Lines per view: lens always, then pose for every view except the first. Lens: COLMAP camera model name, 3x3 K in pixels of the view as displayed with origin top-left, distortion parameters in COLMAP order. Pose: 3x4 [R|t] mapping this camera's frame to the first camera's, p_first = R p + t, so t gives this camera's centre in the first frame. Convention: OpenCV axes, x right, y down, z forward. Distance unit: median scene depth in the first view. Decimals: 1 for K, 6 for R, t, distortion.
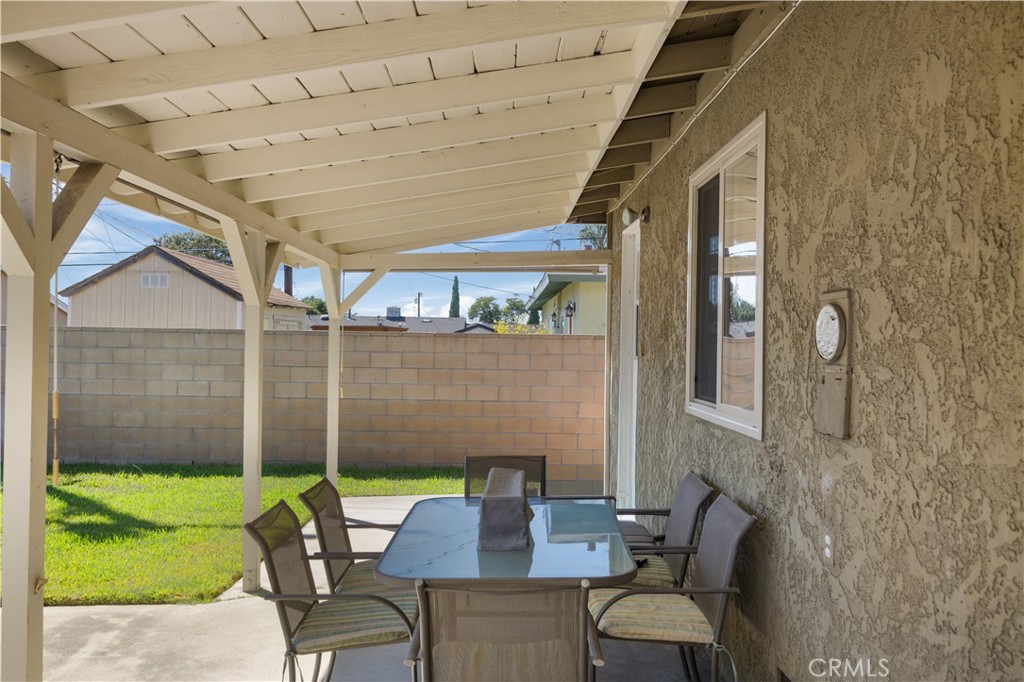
lens RADIAL K [[765.7, 0, 511.4], [0, 765.7, 339.4], [0, 0, 1]] dist [-0.005383, -0.001892]
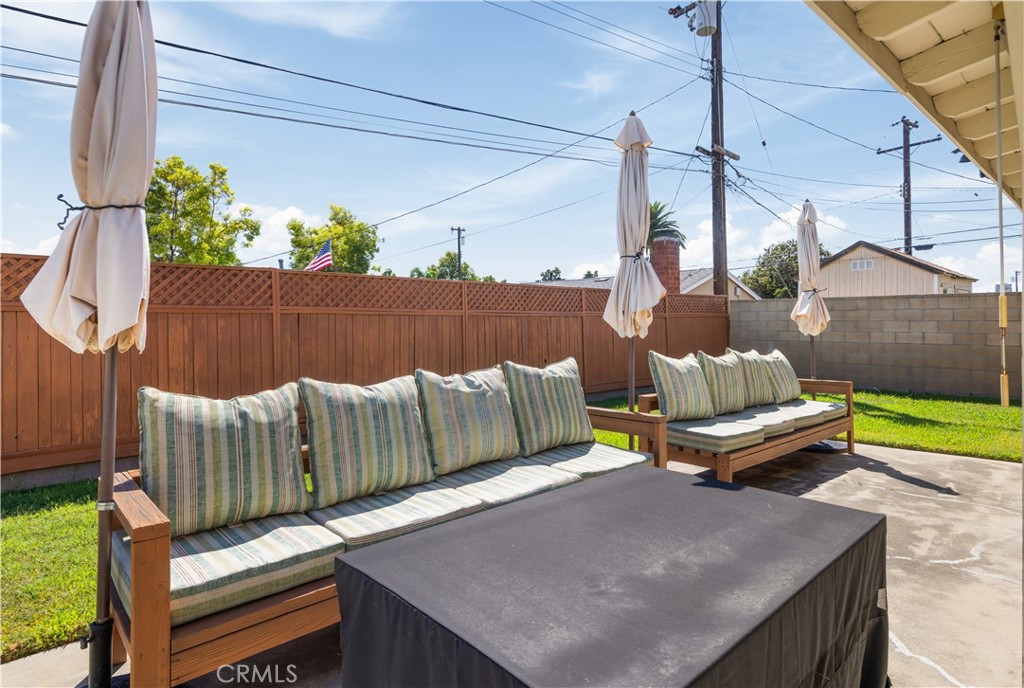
lens RADIAL K [[550.9, 0, 515.5], [0, 550.9, 316.9], [0, 0, 1]] dist [0.014650, 0.000520]
pose [[0.668793, -0.024907, -0.743031, -0.144340], [0.017150, 0.999690, -0.018073, 0.031992], [0.743251, -0.000656, 0.669013, -0.206235]]
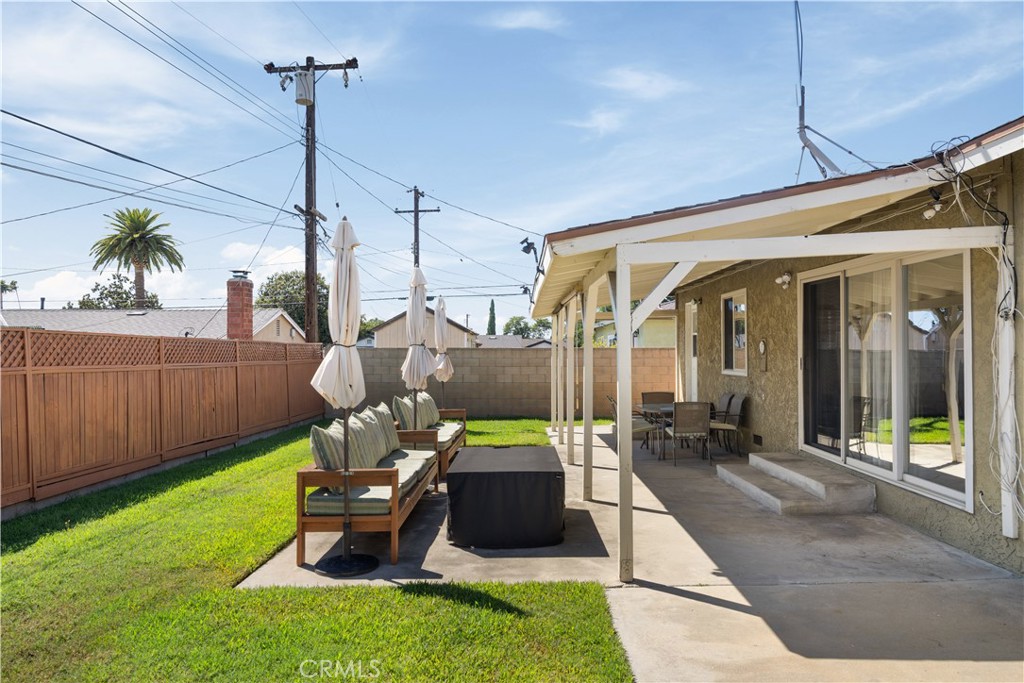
lens RADIAL K [[663.9, 0, 516.6], [0, 663.9, 341.3], [0, 0, 1]] dist [0.002891, 0.000464]
pose [[0.999709, -0.016835, -0.017271, -0.227155], [0.016576, 0.999749, -0.015045, -0.002656], [0.017520, 0.014754, 0.999738, -0.694761]]
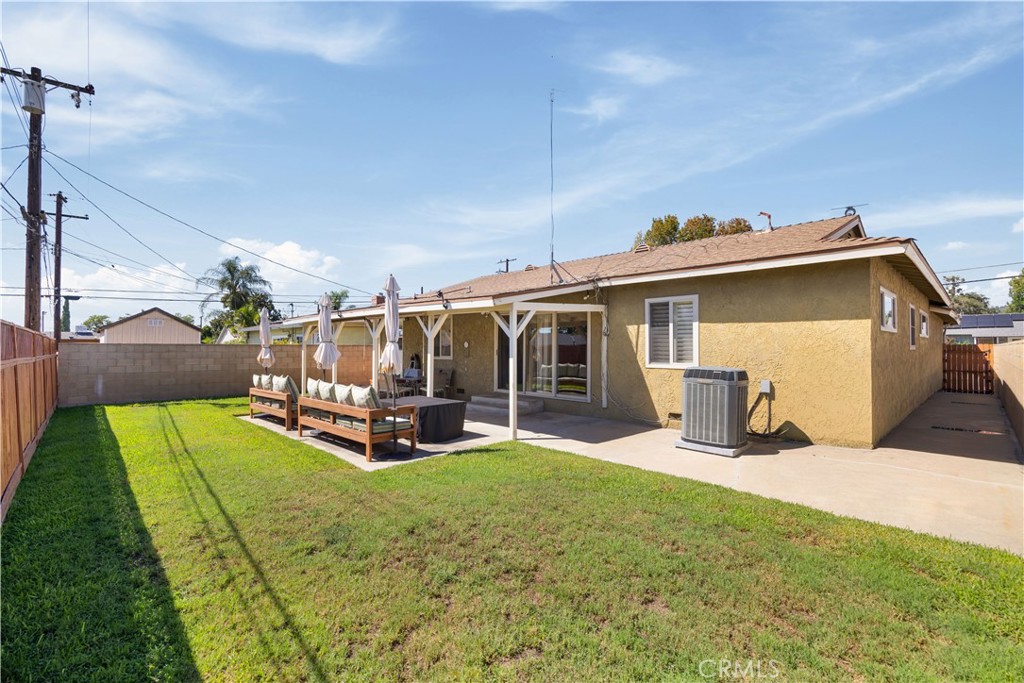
lens RADIAL K [[454.0, 0, 511.7], [0, 454.0, 345.2], [0, 0, 1]] dist [-0.004624, -0.000798]
pose [[0.726217, -0.010187, 0.687390, -0.694055], [0.009913, 0.999941, 0.004346, -0.005970], [-0.687394, 0.003658, 0.726275, -0.785202]]
